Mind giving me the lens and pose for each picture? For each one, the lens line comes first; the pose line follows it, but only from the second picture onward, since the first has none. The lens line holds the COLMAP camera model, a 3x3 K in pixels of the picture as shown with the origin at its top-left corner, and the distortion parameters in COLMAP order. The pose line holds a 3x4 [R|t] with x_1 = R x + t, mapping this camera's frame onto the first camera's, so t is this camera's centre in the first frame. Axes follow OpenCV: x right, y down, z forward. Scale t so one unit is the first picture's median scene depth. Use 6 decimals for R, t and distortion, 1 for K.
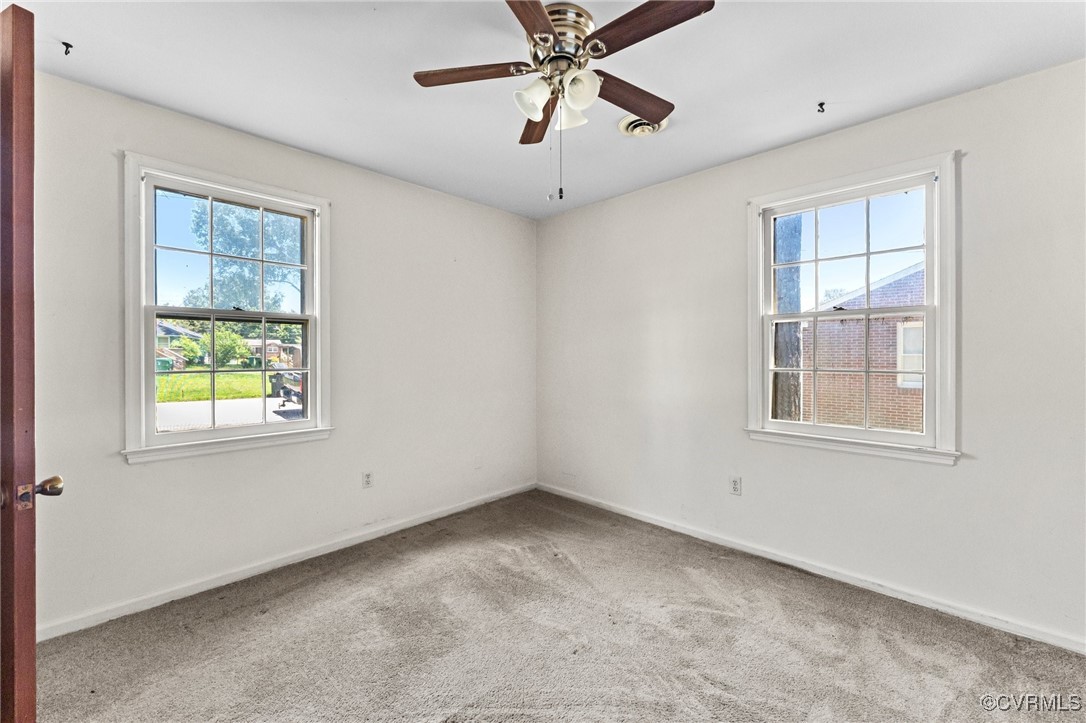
lens RADIAL K [[445.7, 0, 539.0], [0, 445.7, 351.0], [0, 0, 1]] dist [-0.001341, 0.000147]
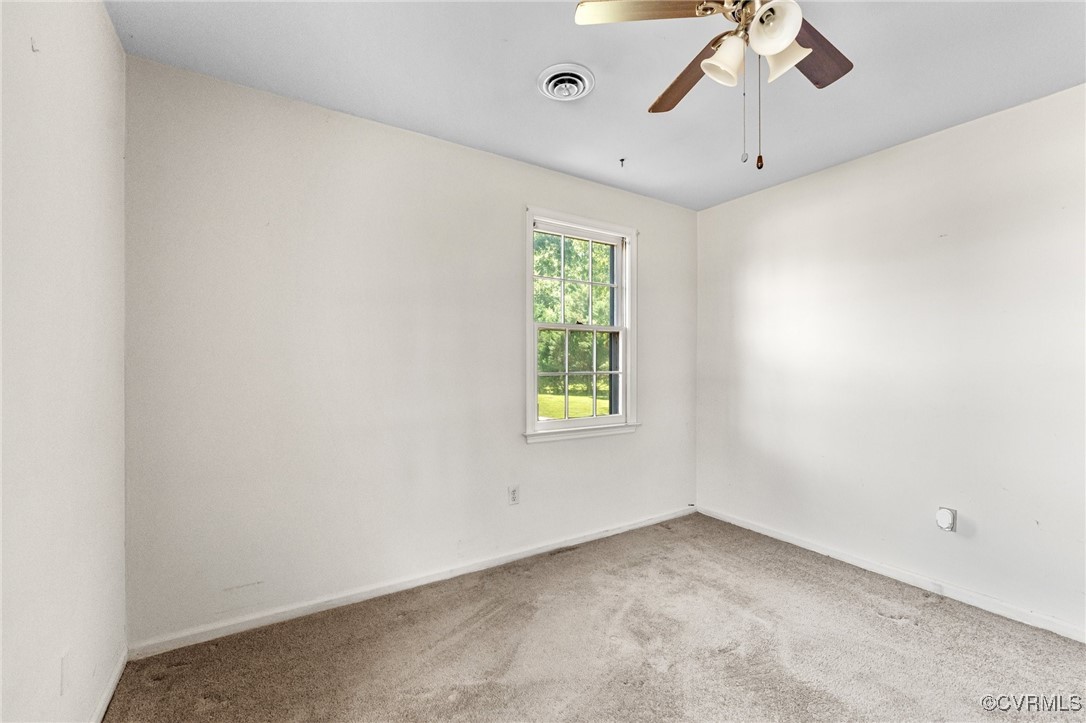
lens RADIAL K [[445.7, 0, 539.0], [0, 445.7, 351.0], [0, 0, 1]] dist [-0.001341, 0.000147]
pose [[0.234889, 0.023575, 0.971736, -0.561899], [-0.008470, 0.999718, -0.022206, 0.010029], [-0.971985, -0.003015, 0.235022, 0.810266]]
